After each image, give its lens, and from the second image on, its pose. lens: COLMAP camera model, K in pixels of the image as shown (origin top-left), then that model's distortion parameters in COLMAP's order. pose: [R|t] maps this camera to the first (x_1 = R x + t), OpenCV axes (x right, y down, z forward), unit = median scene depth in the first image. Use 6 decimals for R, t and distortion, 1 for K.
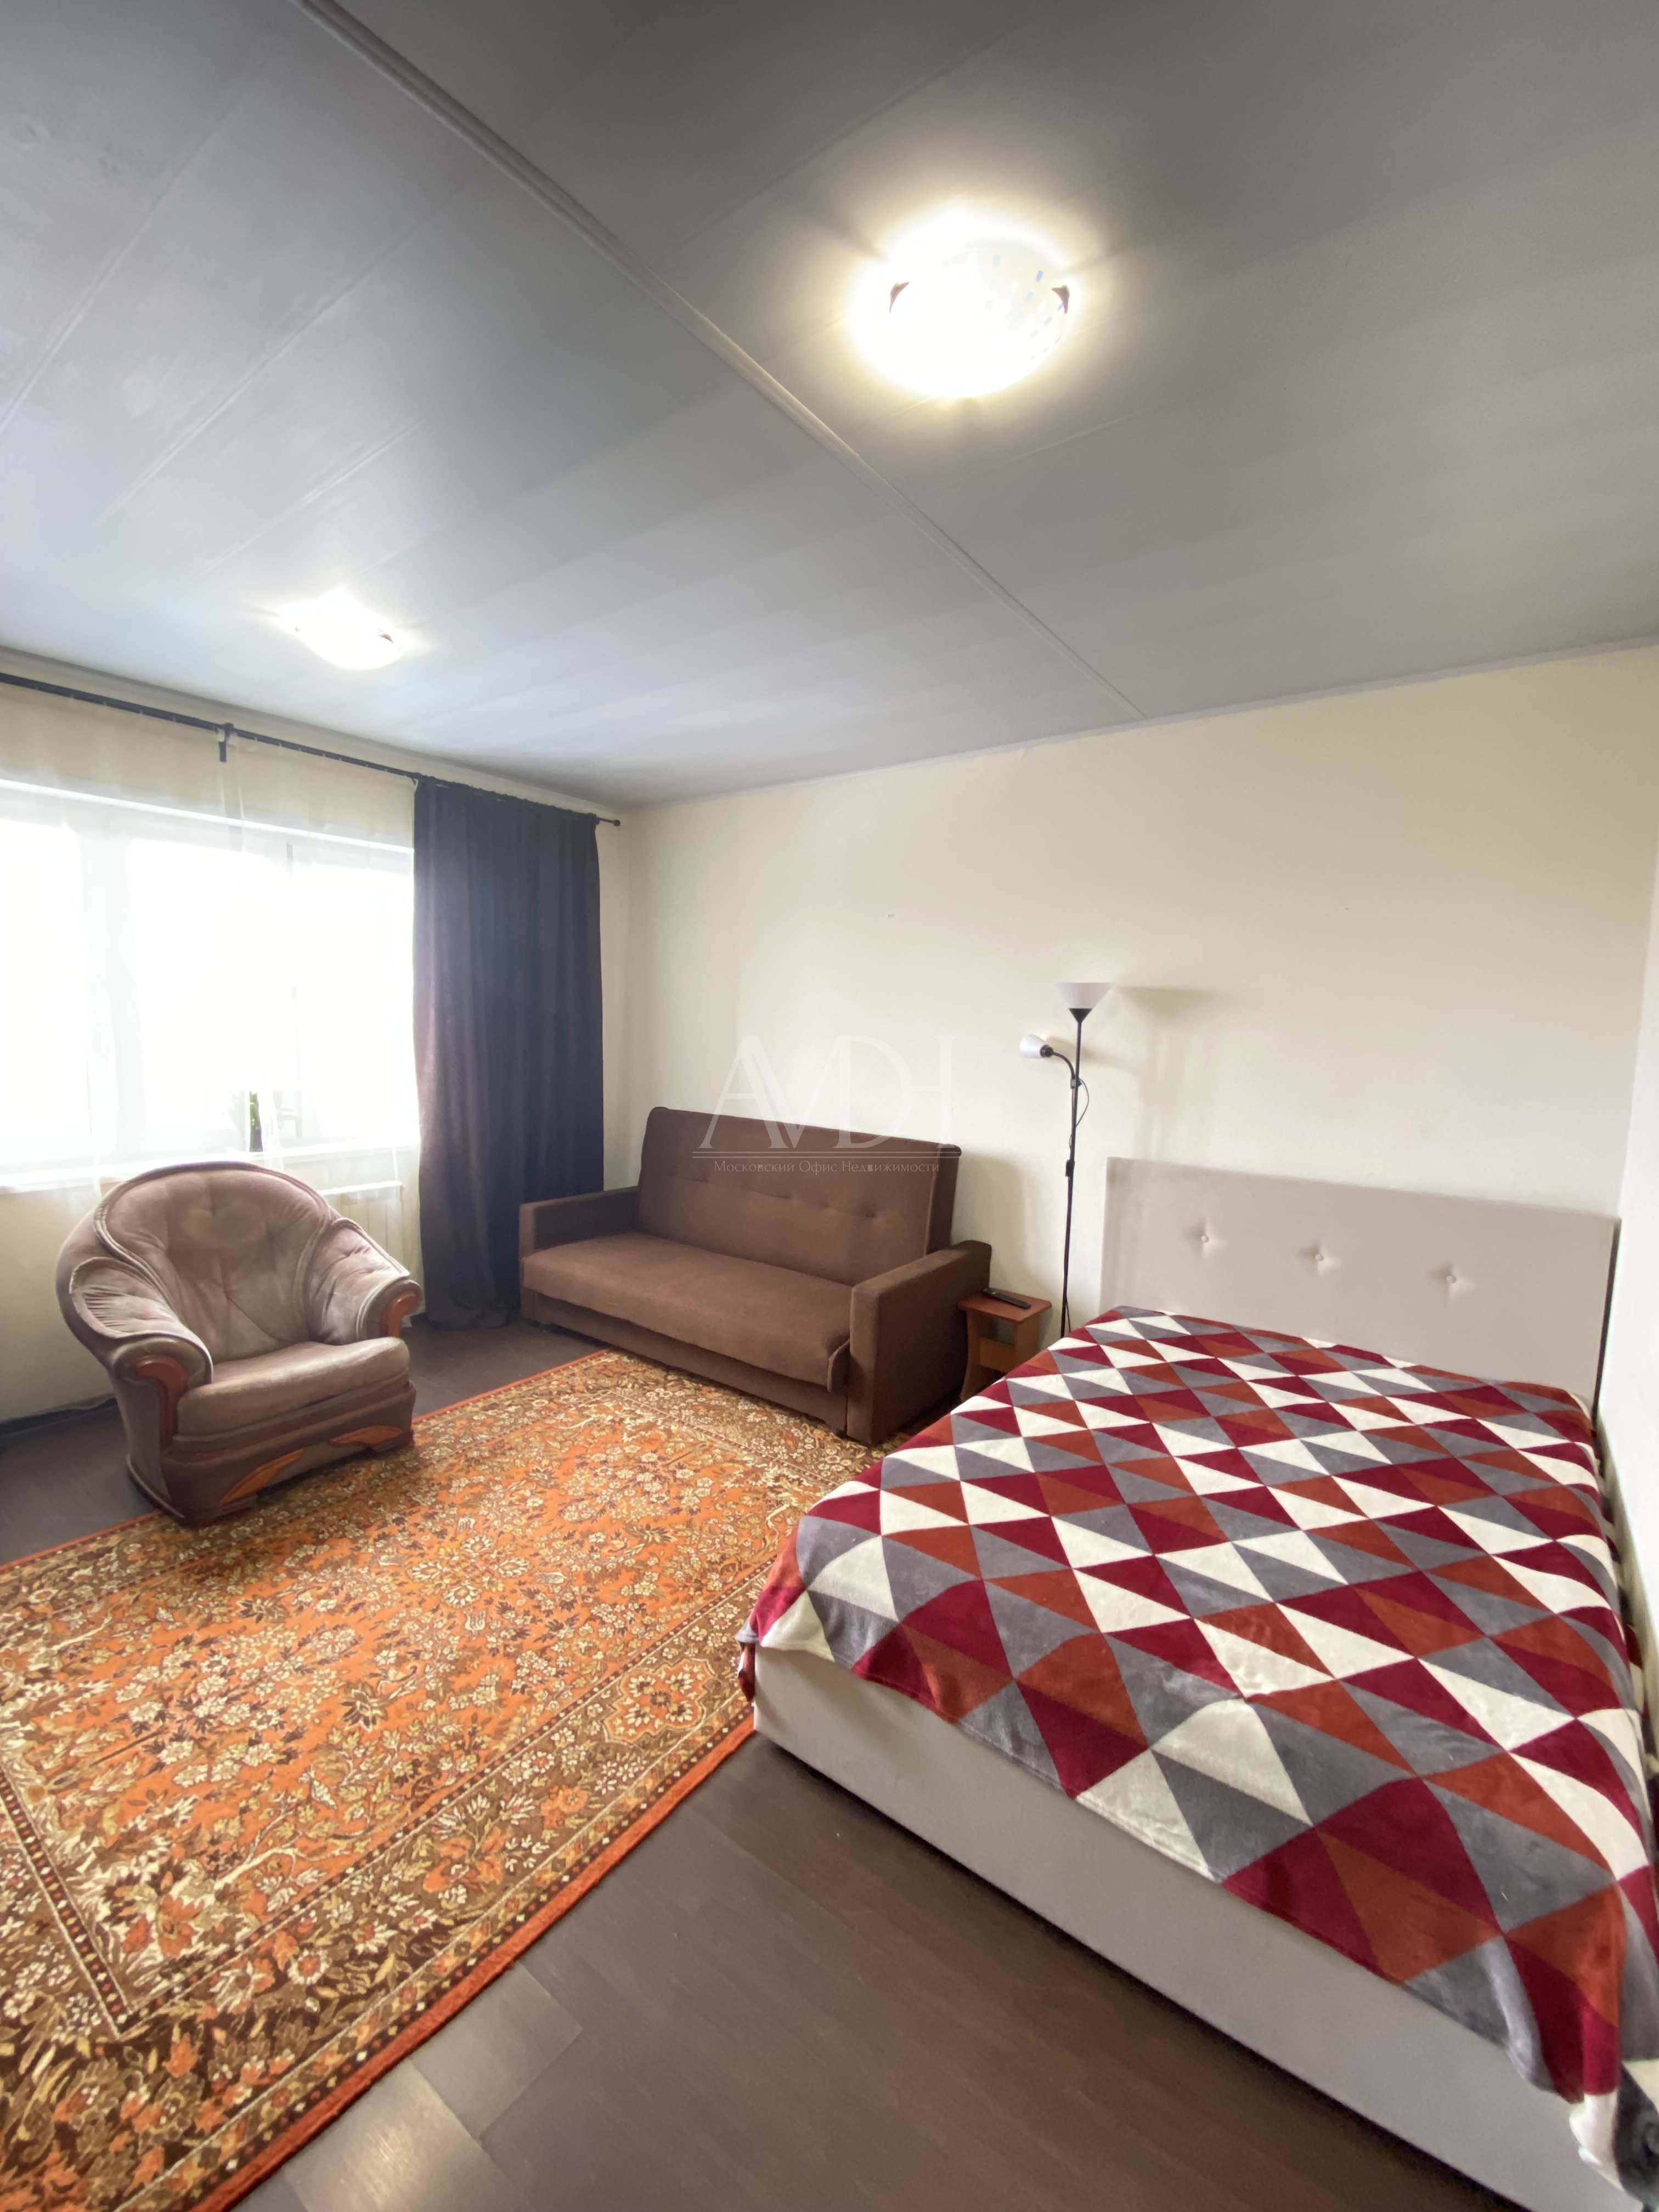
lens RADIAL K [[880.1, 0, 856.2], [0, 880.1, 1101.0], [0, 0, 1]] dist [-0.000887, -0.011386]
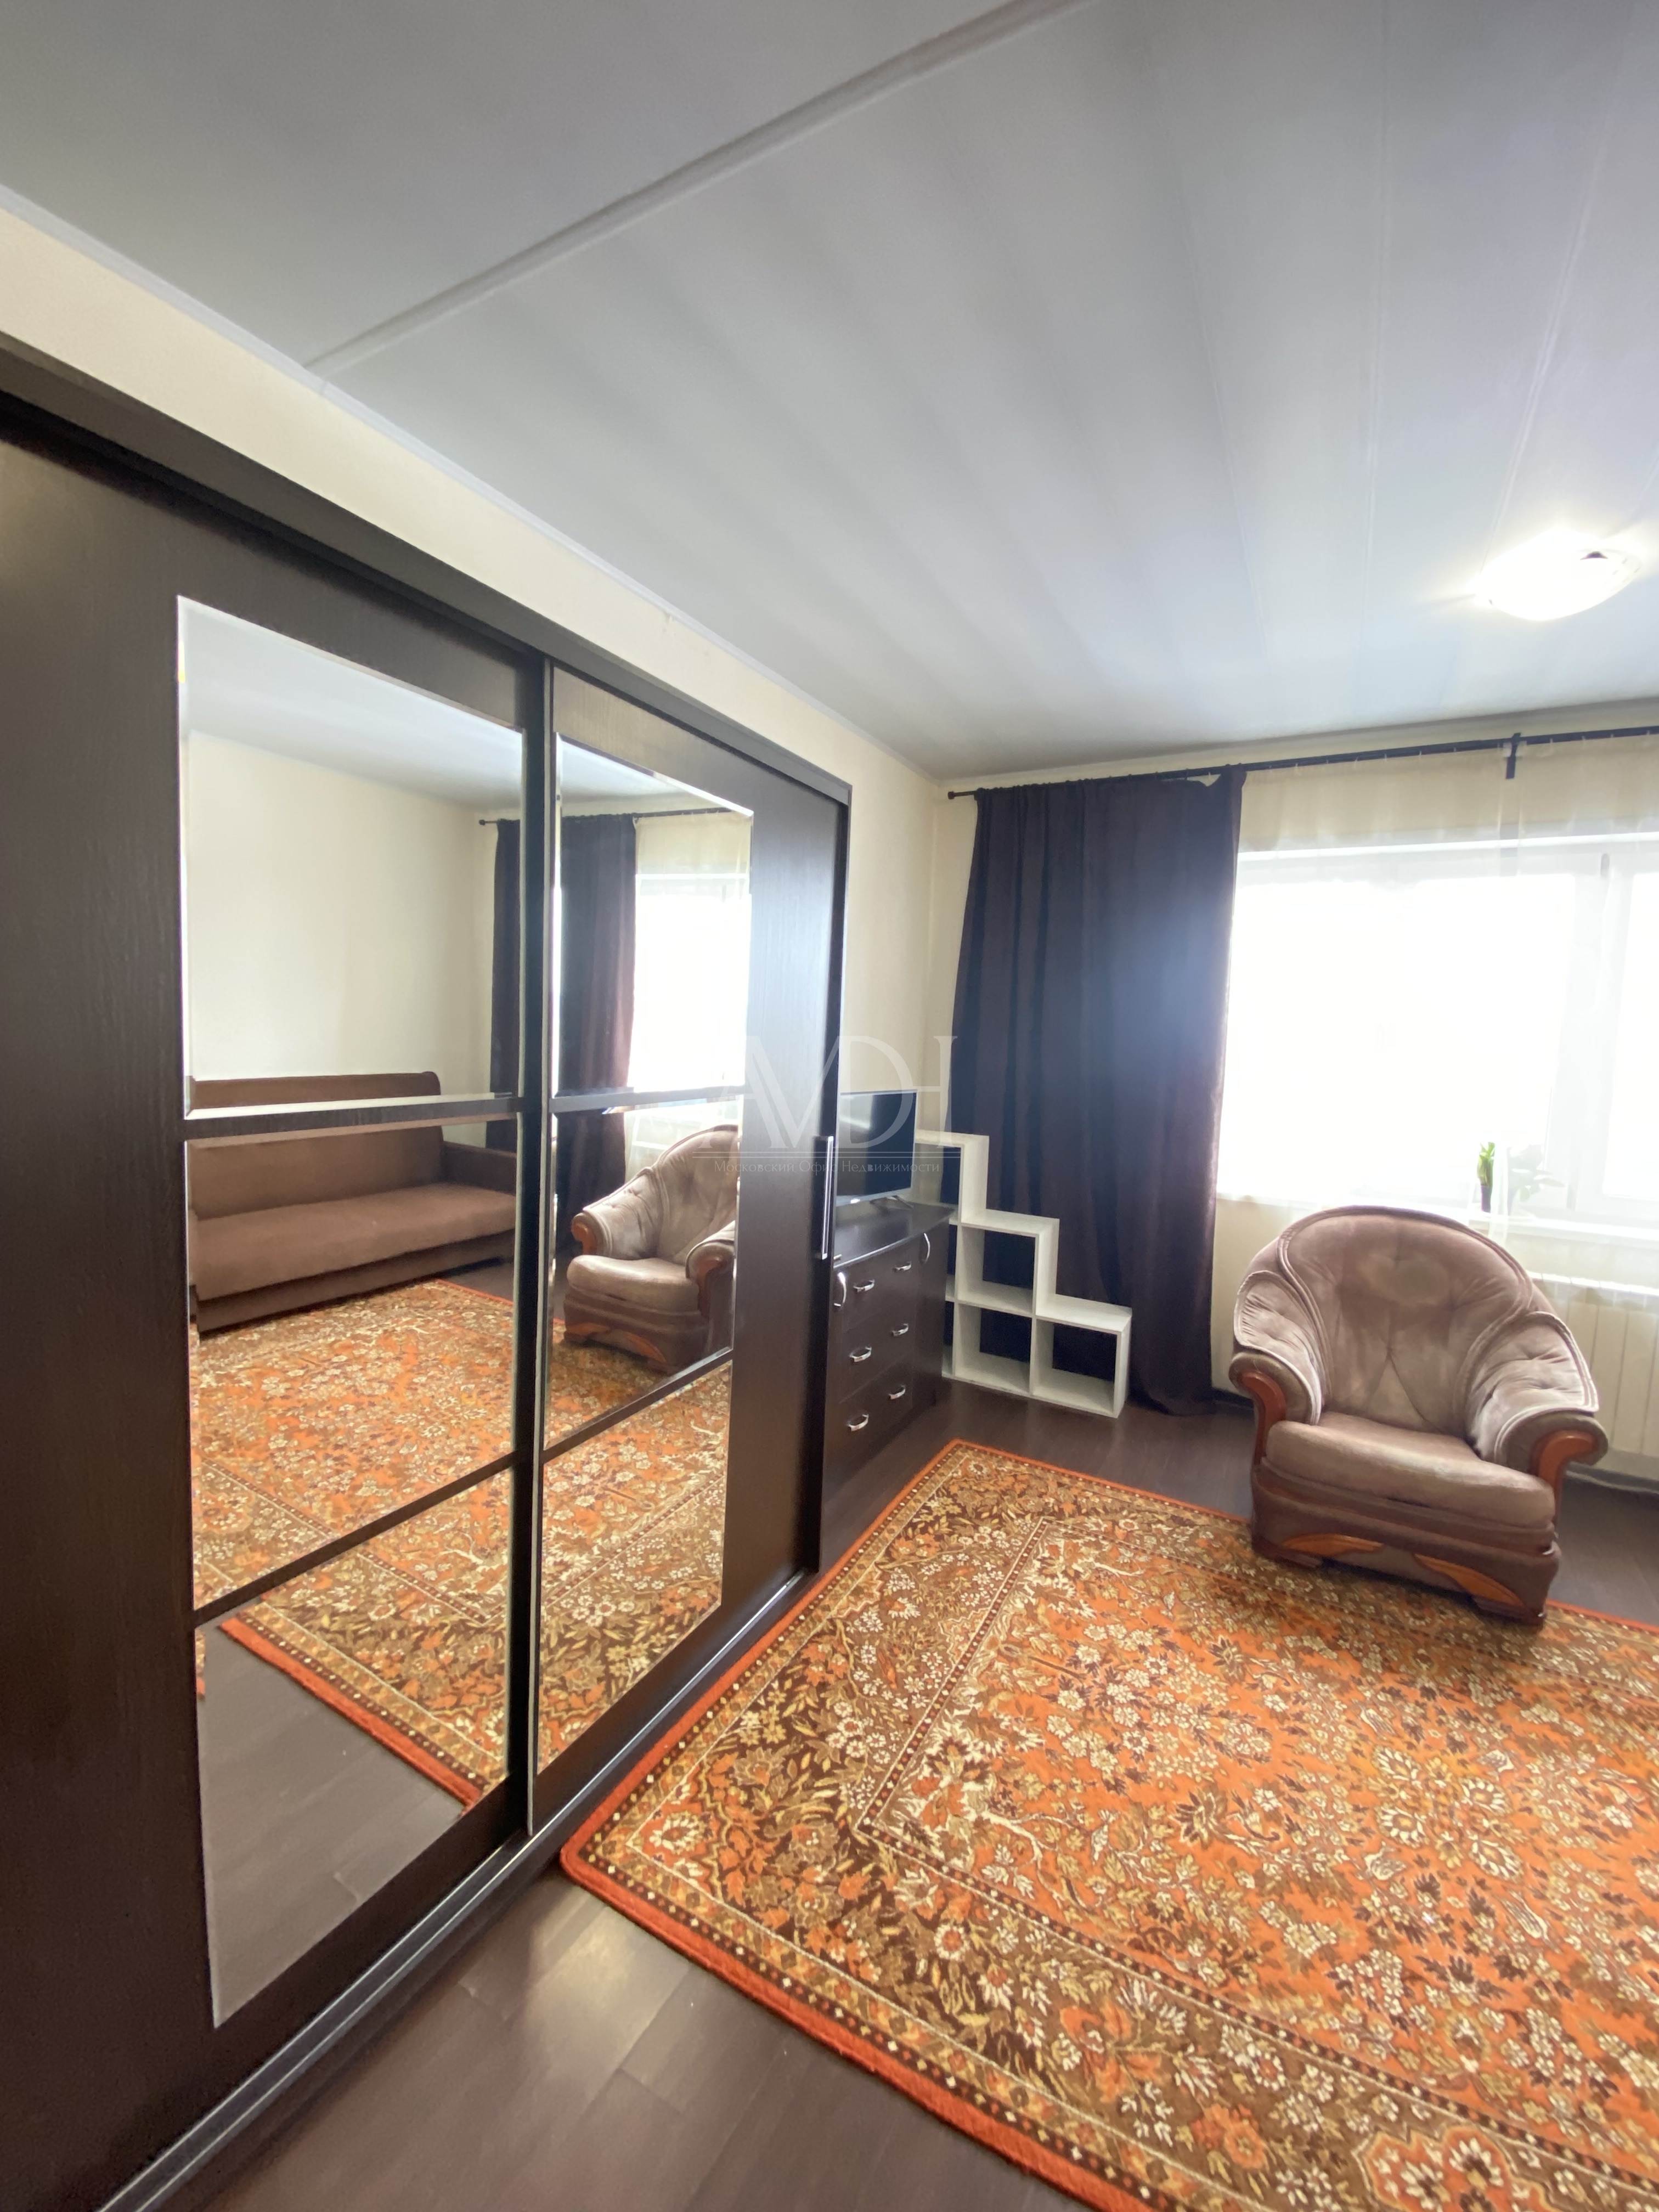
lens RADIAL K [[897.4, 0, 832.4], [0, 897.4, 1102.8], [0, 0, 1]] dist [0.021075, -0.020294]
pose [[0.106842, 0.064003, -0.992214, 0.262791], [-0.127502, 0.990569, 0.050168, -0.024881], [0.986067, 0.121150, 0.113994, 0.441234]]
